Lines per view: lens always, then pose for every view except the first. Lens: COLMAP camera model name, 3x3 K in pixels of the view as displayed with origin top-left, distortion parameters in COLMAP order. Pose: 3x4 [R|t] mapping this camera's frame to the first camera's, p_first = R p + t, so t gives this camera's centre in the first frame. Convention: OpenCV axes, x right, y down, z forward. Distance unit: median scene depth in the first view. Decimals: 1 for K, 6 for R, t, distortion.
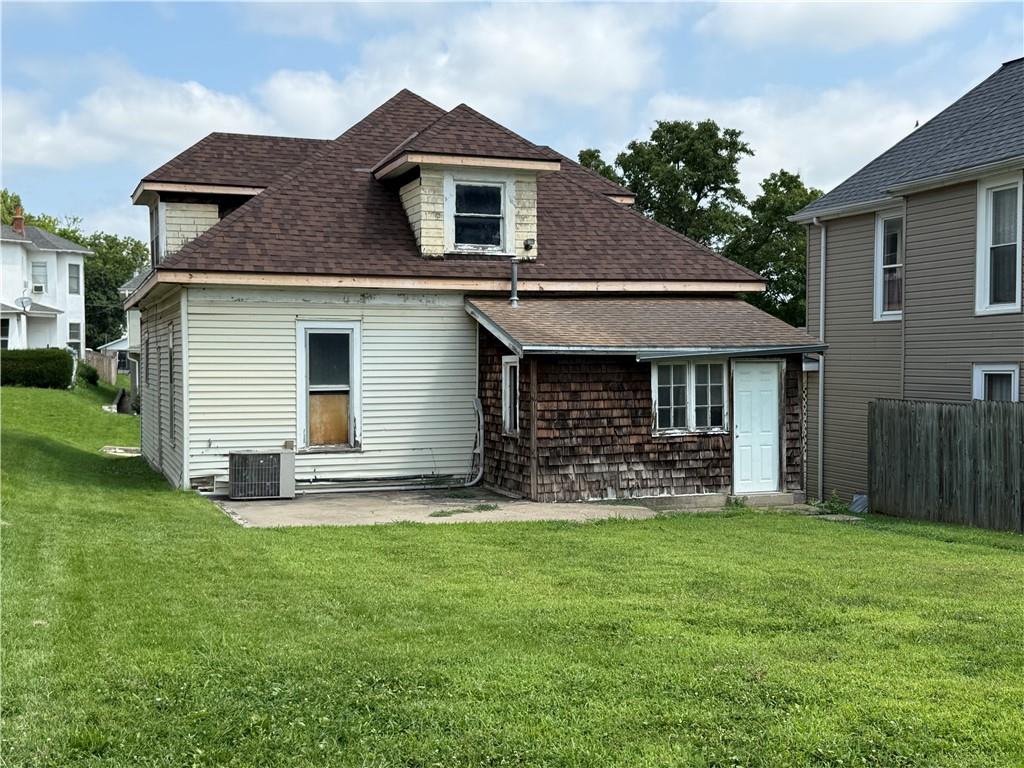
lens RADIAL K [[1204.6, 0, 512.0], [0, 1204.6, 384.0], [0, 0, 1]] dist [0.100511, -0.011110]
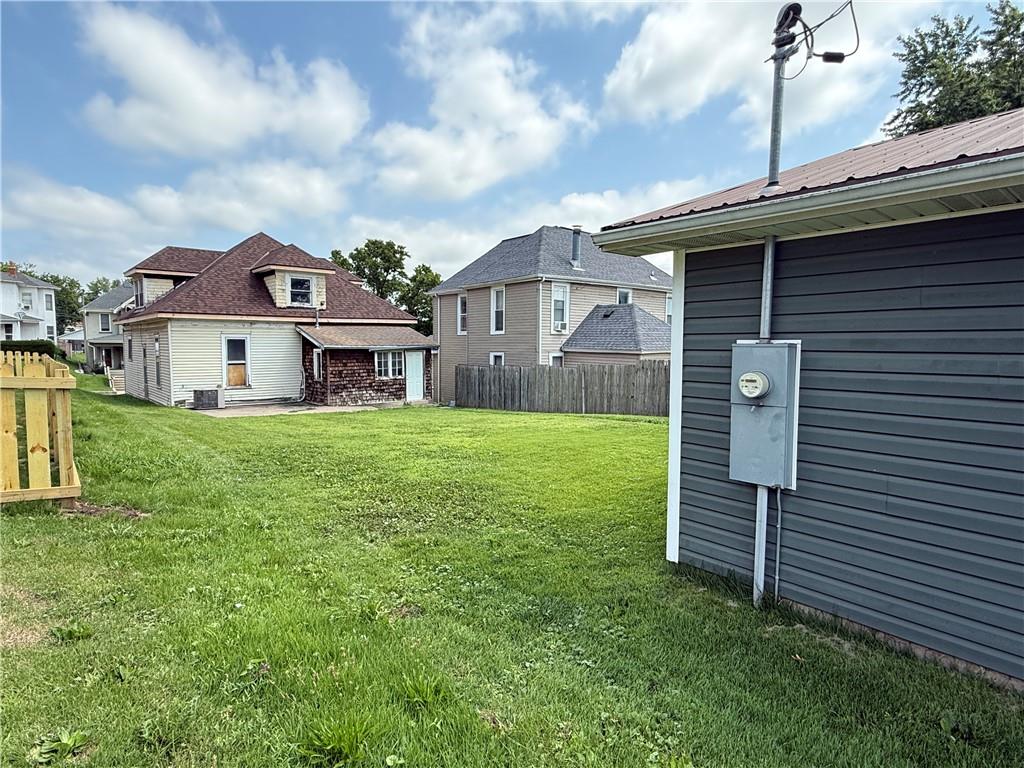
lens RADIAL K [[561.6, 0, 512.0], [0, 561.6, 384.0], [0, 0, 1]] dist [-0.001006, -0.002075]
pose [[0.930912, -0.021178, 0.364630, -0.048647], [0.002995, 0.998727, 0.050360, -0.007571], [-0.365232, -0.045788, 0.929790, -0.223337]]
